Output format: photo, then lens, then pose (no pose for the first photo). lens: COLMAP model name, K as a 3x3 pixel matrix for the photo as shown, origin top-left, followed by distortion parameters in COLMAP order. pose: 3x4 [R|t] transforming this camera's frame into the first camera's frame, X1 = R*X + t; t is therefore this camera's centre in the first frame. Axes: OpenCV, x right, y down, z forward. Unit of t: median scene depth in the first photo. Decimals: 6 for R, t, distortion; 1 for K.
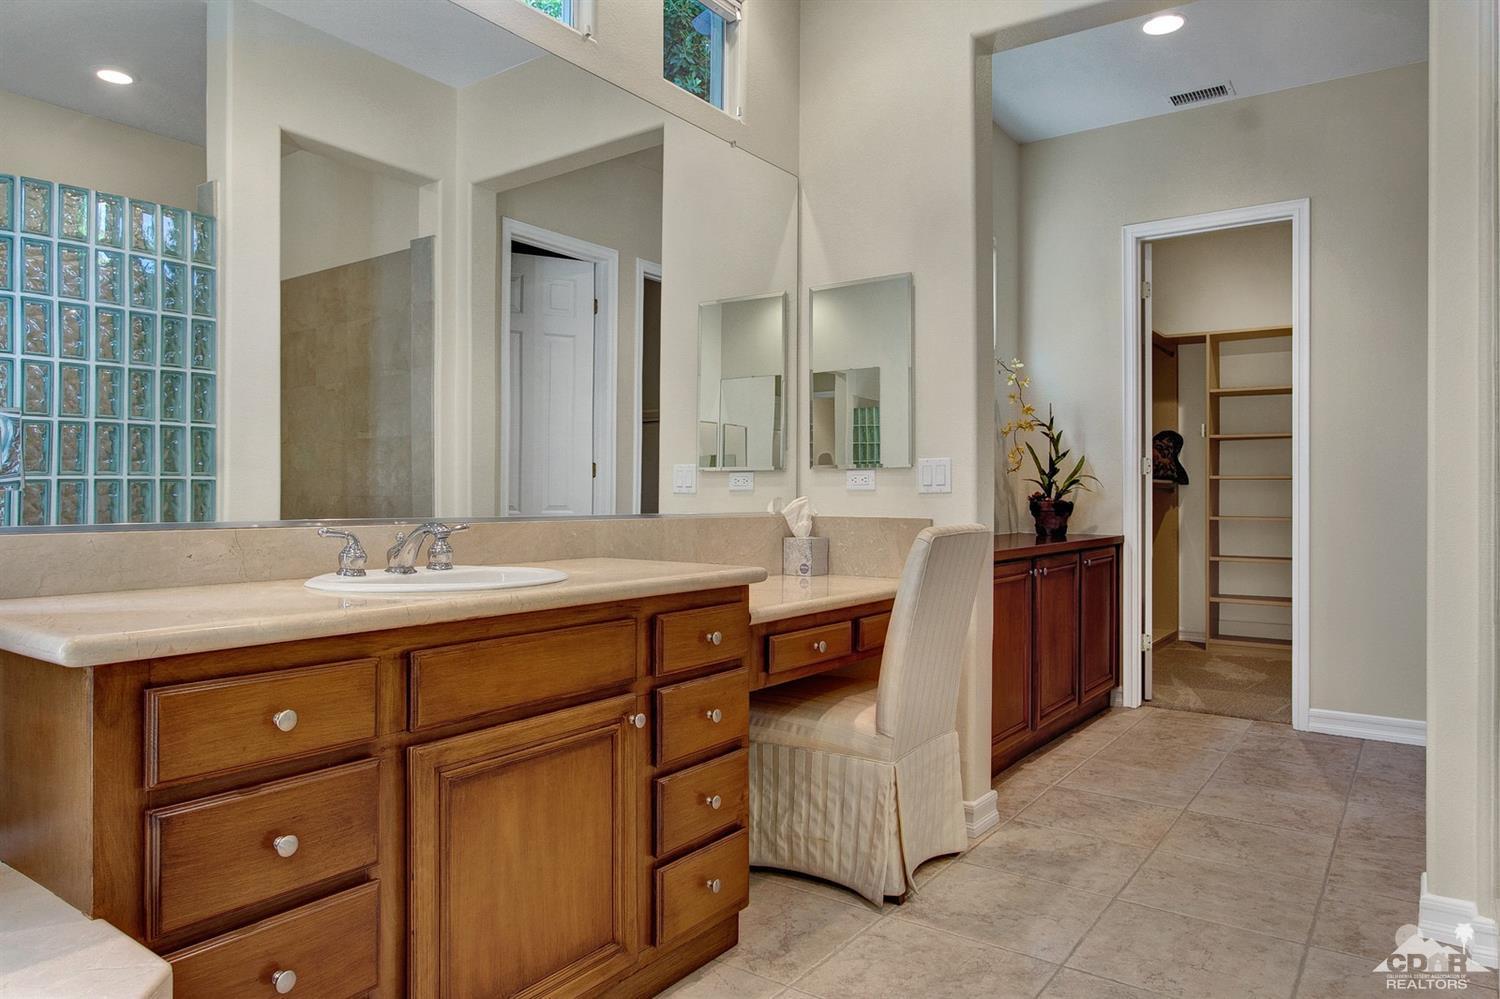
lens RADIAL K [[967.9, 0, 759.7], [0, 967.9, 488.5], [0, 0, 1]] dist [-0.019517, 0.017987]
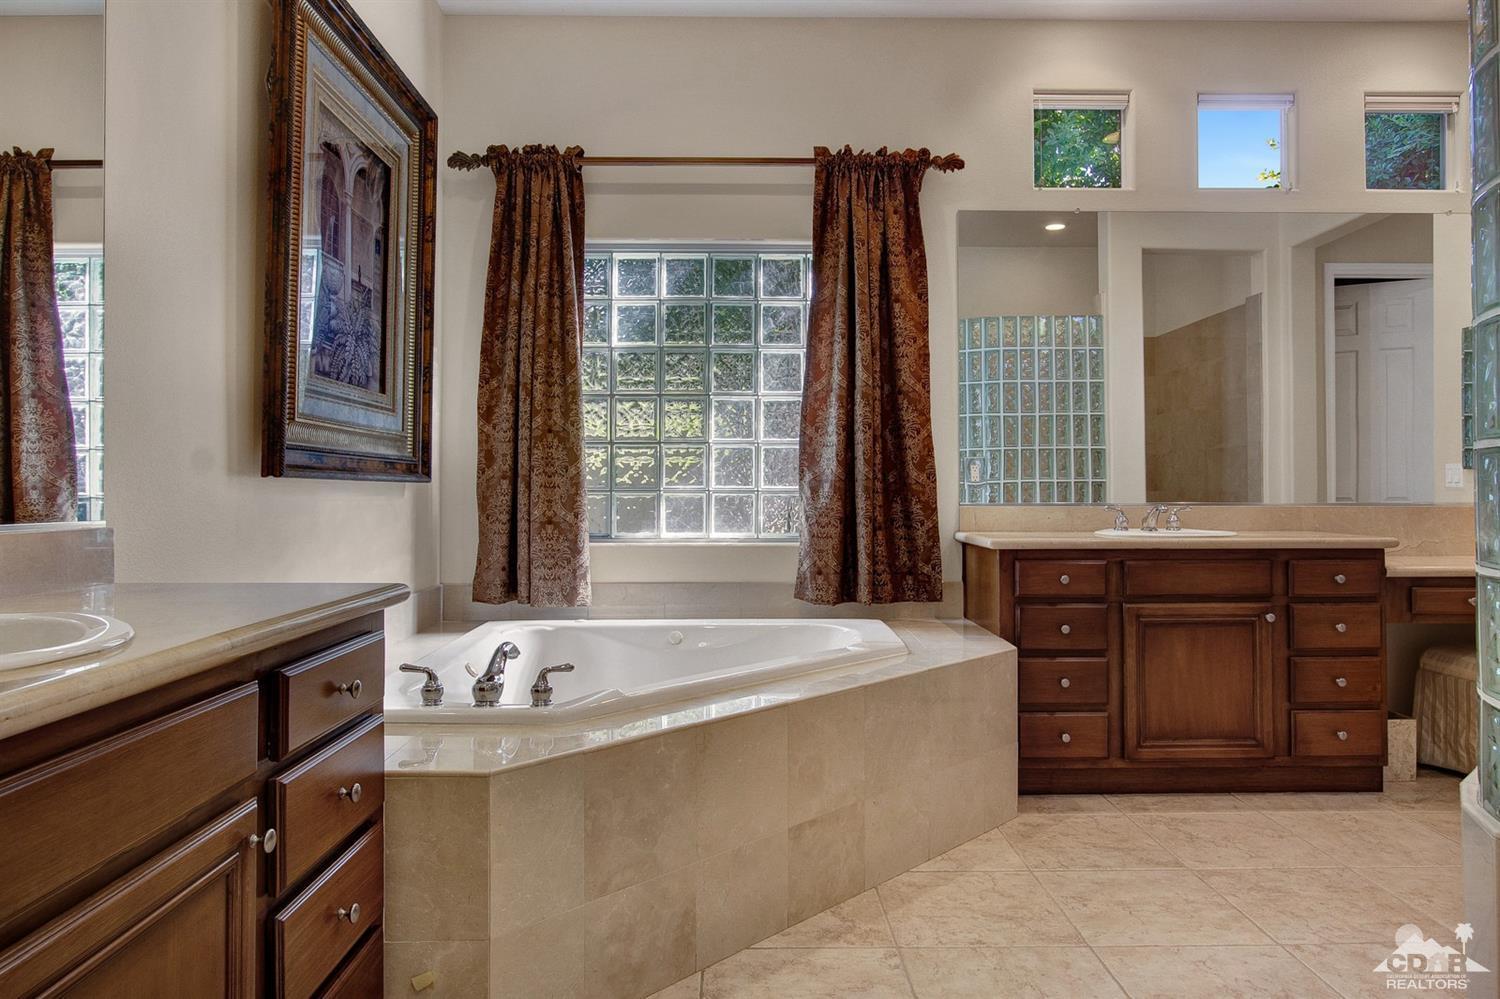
lens RADIAL K [[967.9, 0, 751.0], [0, 967.9, 489.2], [0, 0, 1]] dist [-0.019517, 0.017987]
pose [[0.588131, -0.005273, -0.808749, 0.521174], [0.010056, 0.999949, 0.000793, -0.003575], [0.808703, -0.008599, 0.588154, -0.560434]]
